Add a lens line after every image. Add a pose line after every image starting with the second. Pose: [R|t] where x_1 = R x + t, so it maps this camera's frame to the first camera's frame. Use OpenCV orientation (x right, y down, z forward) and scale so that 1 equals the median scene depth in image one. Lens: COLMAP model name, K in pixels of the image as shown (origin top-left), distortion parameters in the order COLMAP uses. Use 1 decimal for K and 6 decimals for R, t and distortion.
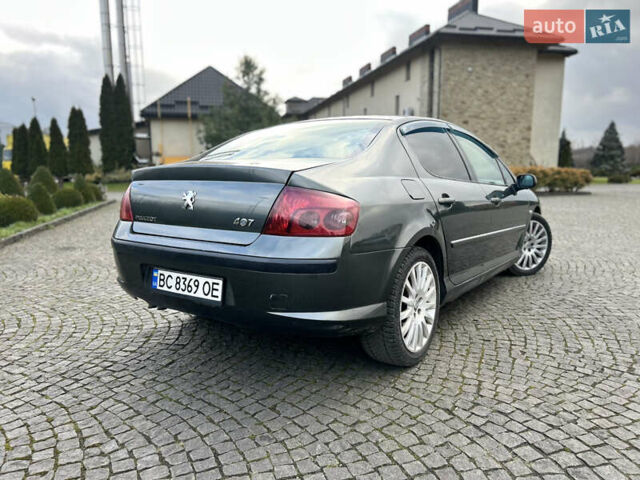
lens RADIAL K [[477.4, 0, 319.0], [0, 477.4, 227.9], [0, 0, 1]] dist [0.046147, -0.044870]
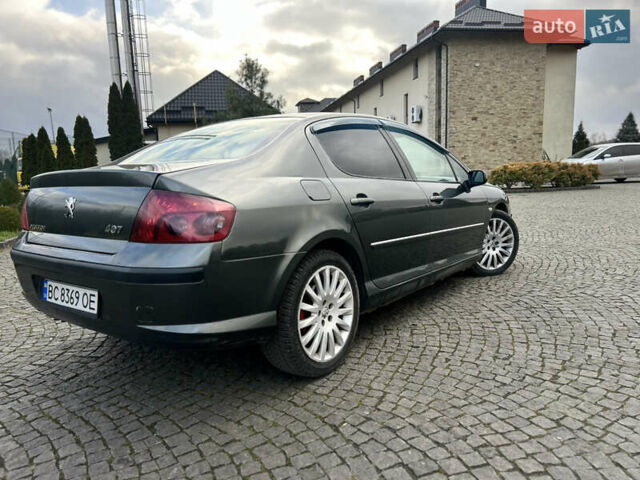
lens RADIAL K [[477.4, 0, 319.0], [0, 477.4, 227.9], [0, 0, 1]] dist [0.046147, -0.044870]
pose [[0.999108, -0.023625, -0.034987, 0.209956], [0.023532, 0.999718, -0.003074, -0.002022], [0.035050, 0.002248, 0.999383, 0.051897]]
